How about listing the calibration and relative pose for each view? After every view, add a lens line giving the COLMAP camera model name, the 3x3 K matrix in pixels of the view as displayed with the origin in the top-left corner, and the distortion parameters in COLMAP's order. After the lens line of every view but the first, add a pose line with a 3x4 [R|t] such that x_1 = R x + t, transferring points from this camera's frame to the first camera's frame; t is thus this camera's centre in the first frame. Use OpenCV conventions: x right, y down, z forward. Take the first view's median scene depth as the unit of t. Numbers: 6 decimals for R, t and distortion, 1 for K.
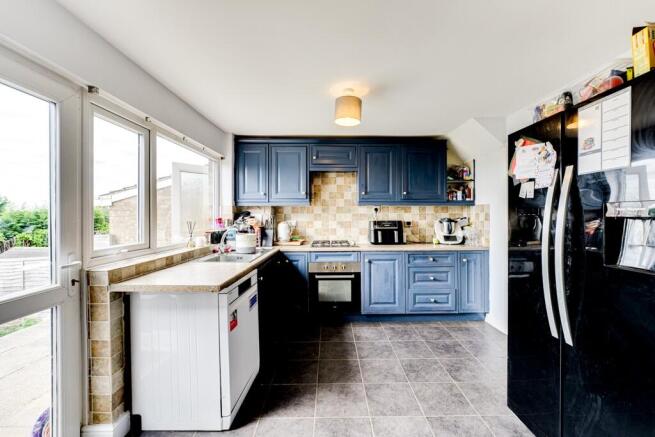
lens RADIAL K [[280.0, 0, 352.4], [0, 280.0, 215.4], [0, 0, 1]] dist [-0.001397, 0.000060]
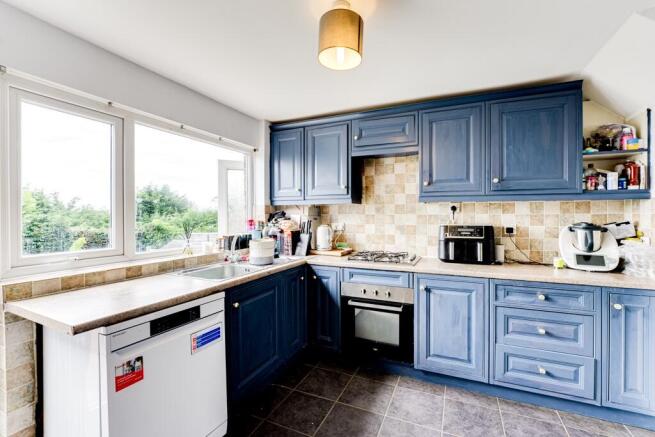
lens RADIAL K [[303.8, 0, 327.5], [0, 303.8, 218.5], [0, 0, 1]] dist [-0.020368, 0.000401]
pose [[0.899614, 0.006299, -0.436641, 0.143713], [-0.002317, 0.999951, 0.009650, -0.003516], [0.436680, -0.007669, 0.899584, 0.255193]]
